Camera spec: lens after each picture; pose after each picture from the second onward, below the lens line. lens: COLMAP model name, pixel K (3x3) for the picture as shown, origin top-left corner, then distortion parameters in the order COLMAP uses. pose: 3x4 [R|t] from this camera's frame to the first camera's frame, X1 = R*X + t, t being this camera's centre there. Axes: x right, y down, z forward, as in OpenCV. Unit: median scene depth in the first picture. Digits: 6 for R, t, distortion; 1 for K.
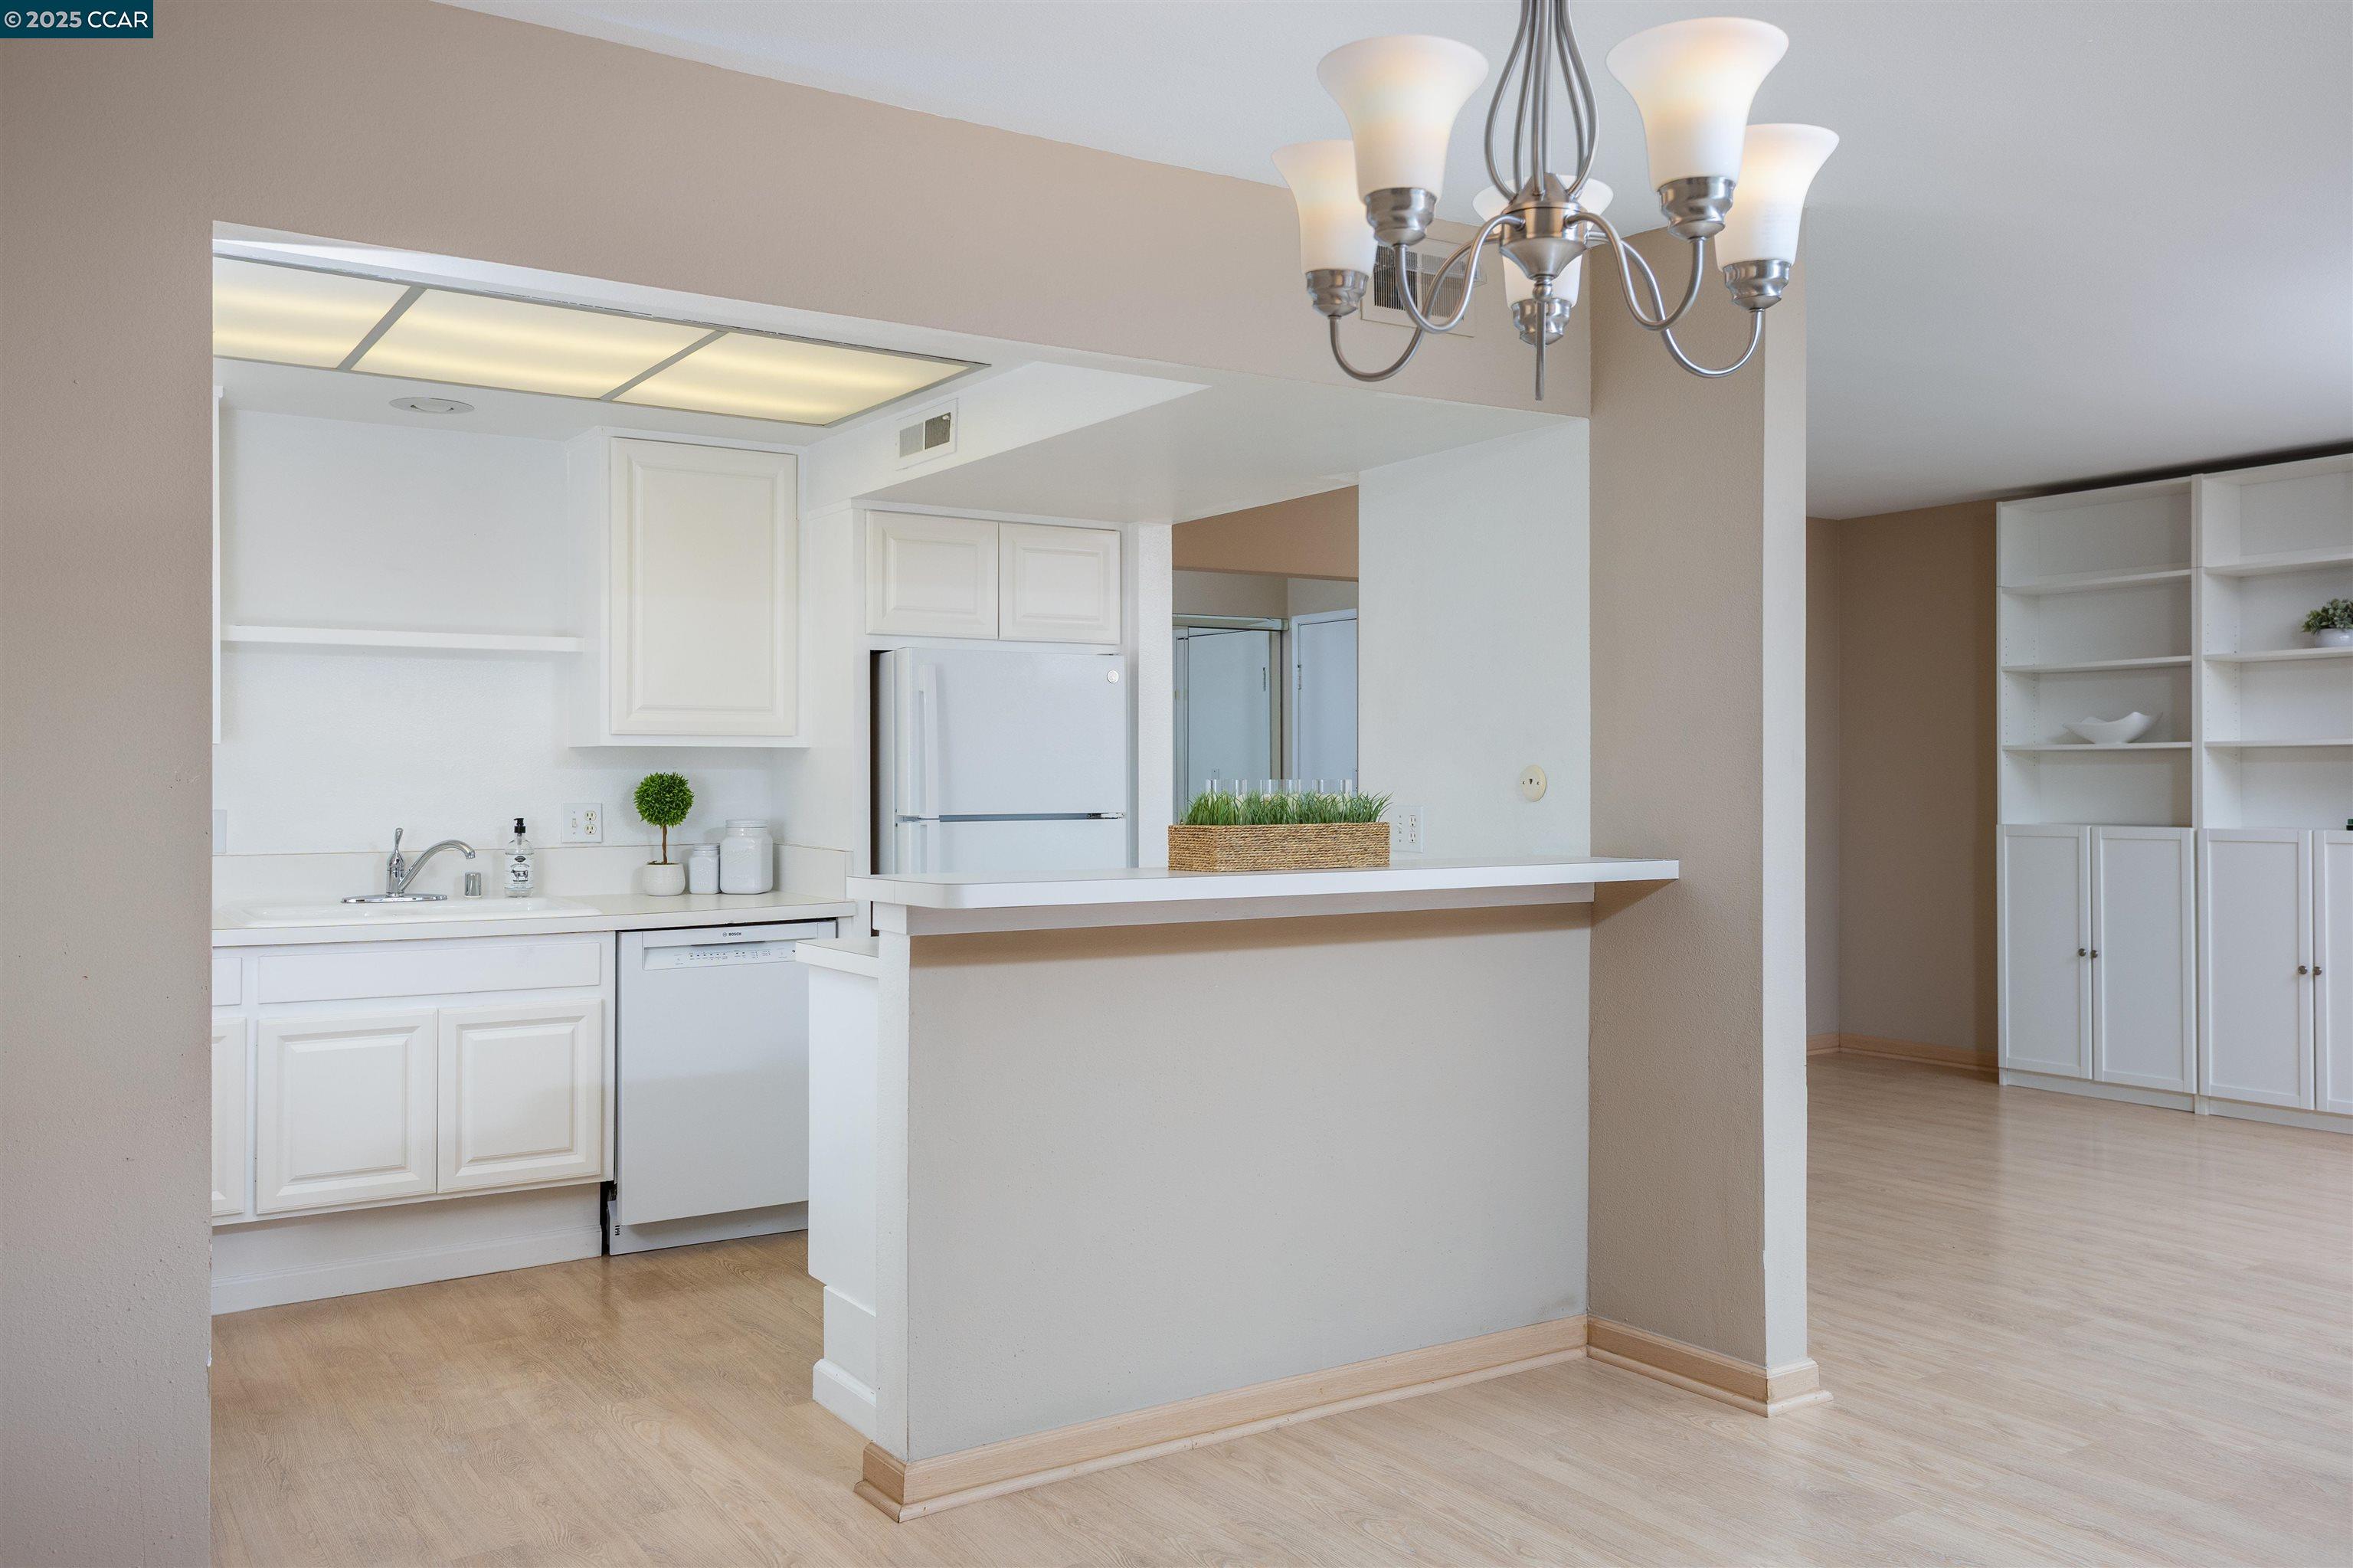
lens RADIAL K [[1868.1, 0, 1217.4], [0, 1868.1, 751.1], [0, 0, 1]] dist [0.028189, -0.002036]
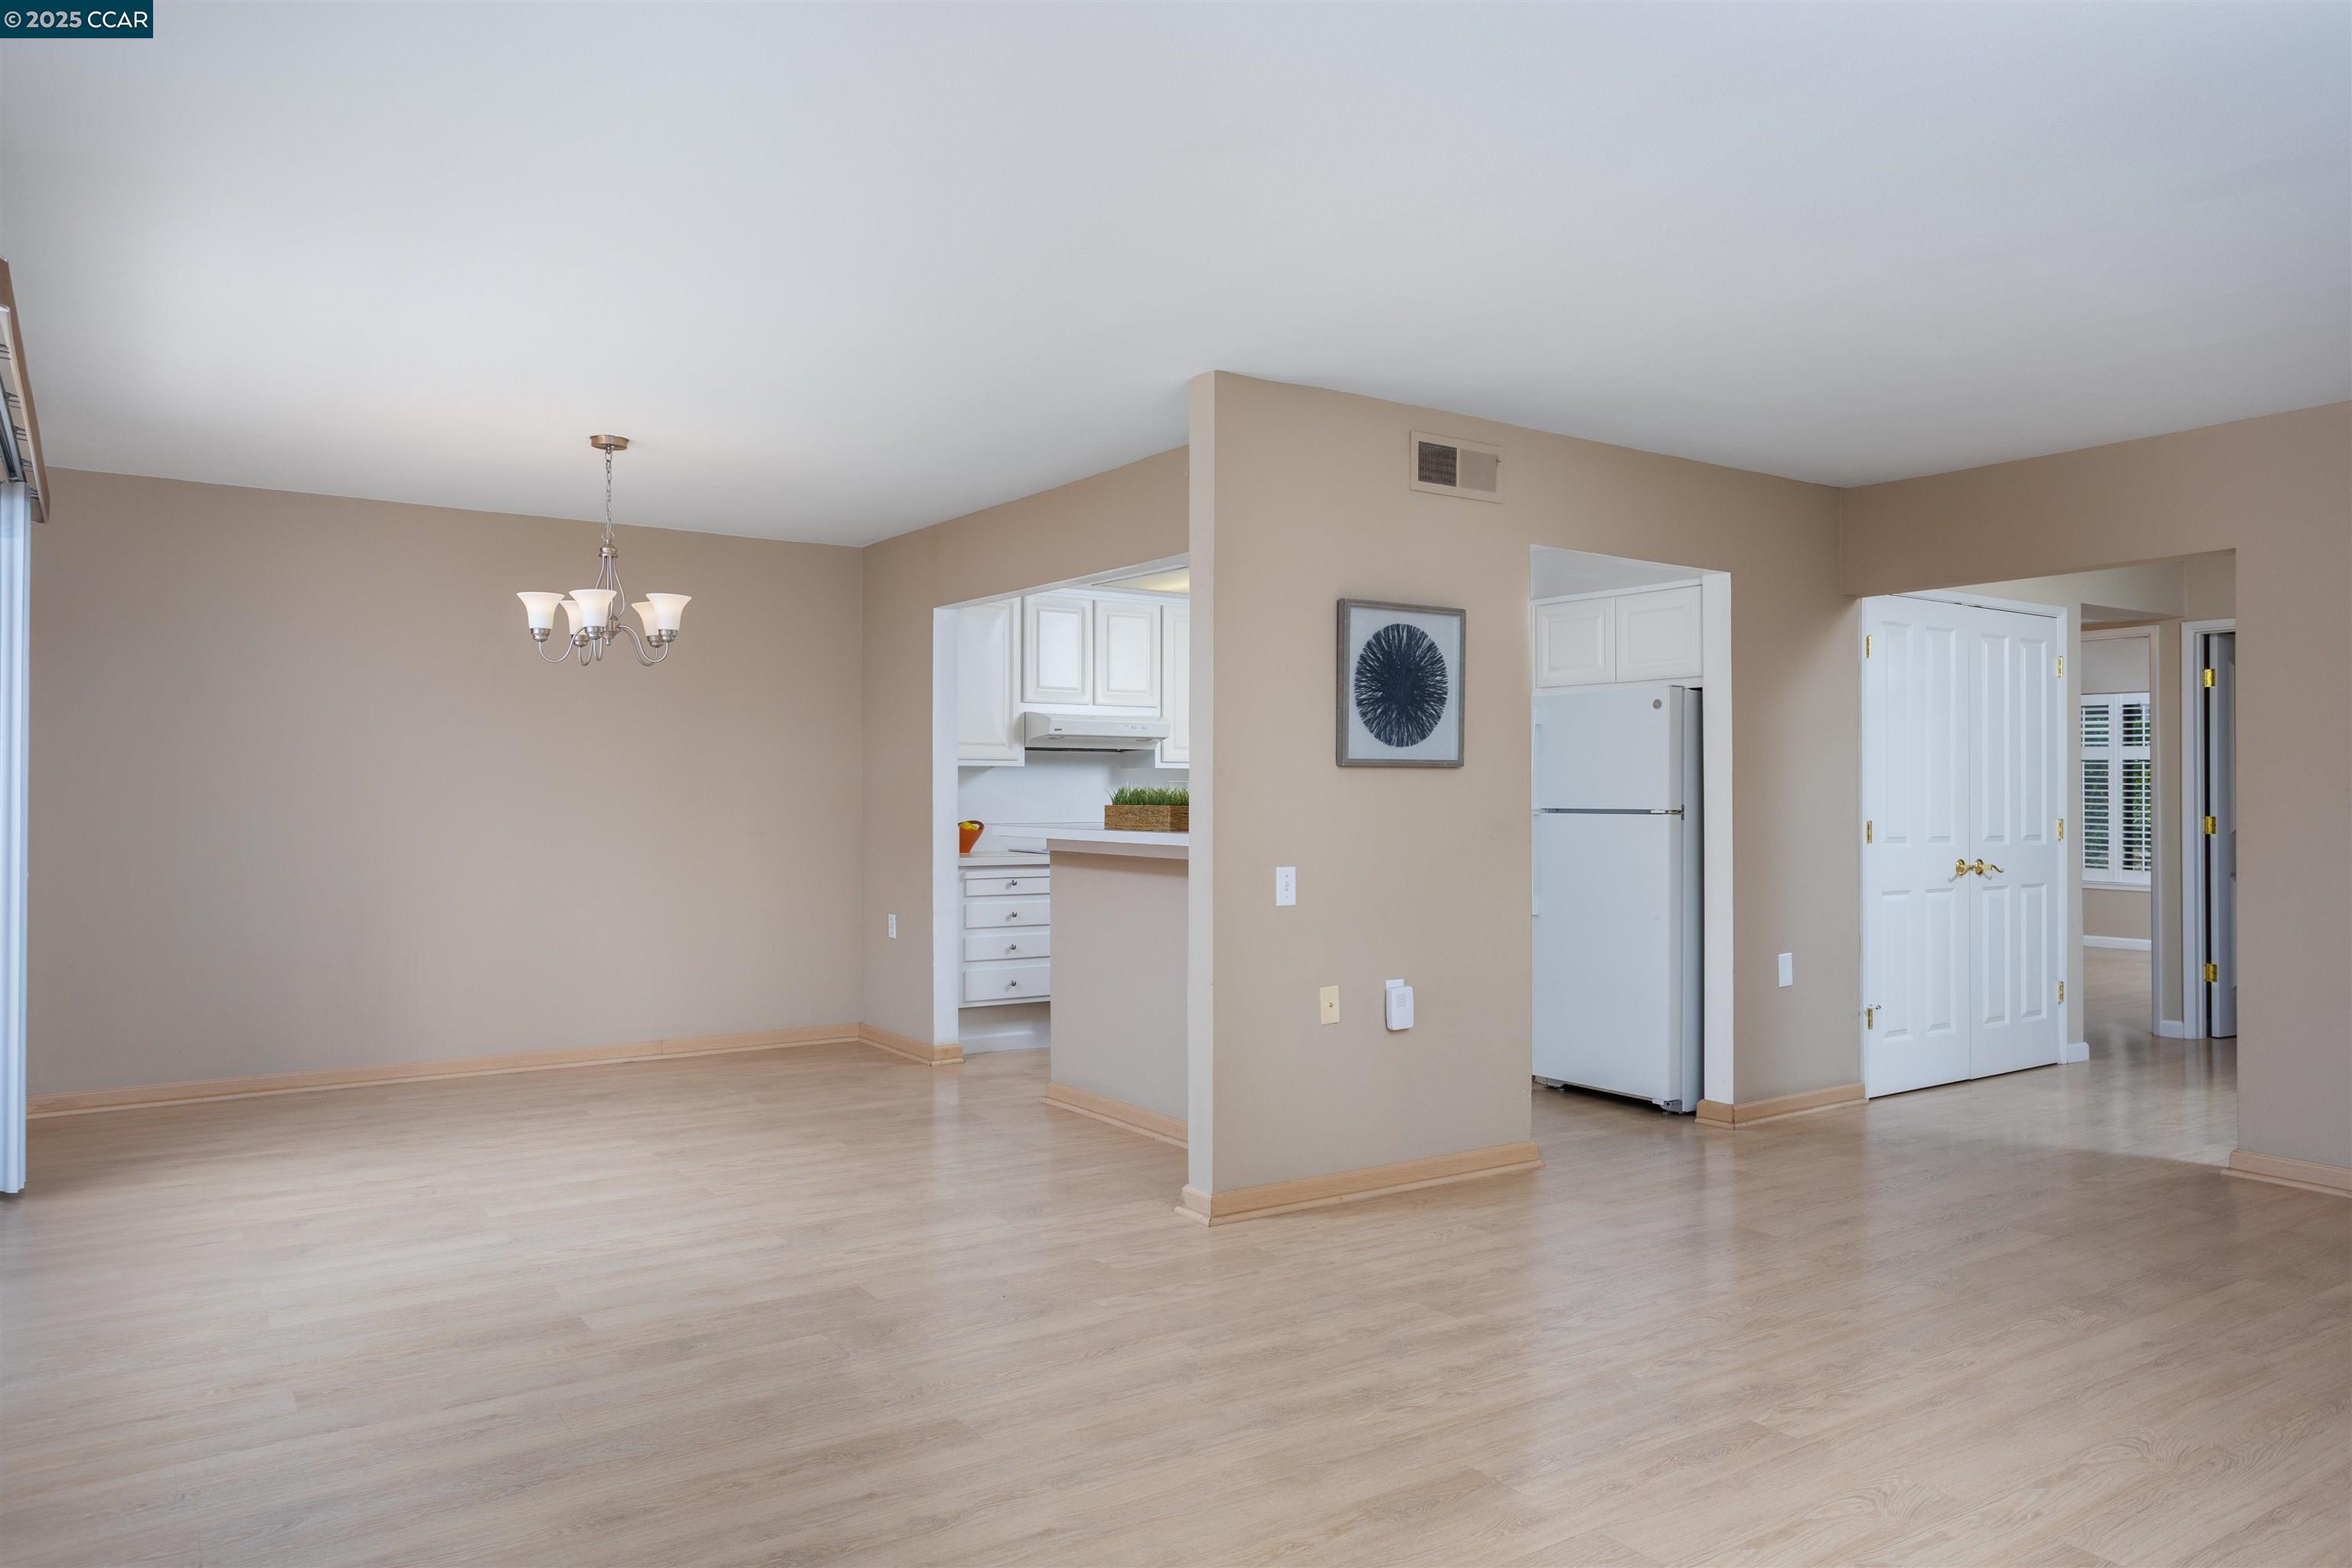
lens RADIAL K [[1558.3, 0, 1181.7], [0, 1558.3, 781.4], [0, 0, 1]] dist [-0.030786, 0.033177]
pose [[0.008251, -0.006909, -0.999942, 1.477466], [0.011552, 0.999910, -0.006813, 0.025066], [0.999899, -0.011495, 0.008330, 0.976276]]
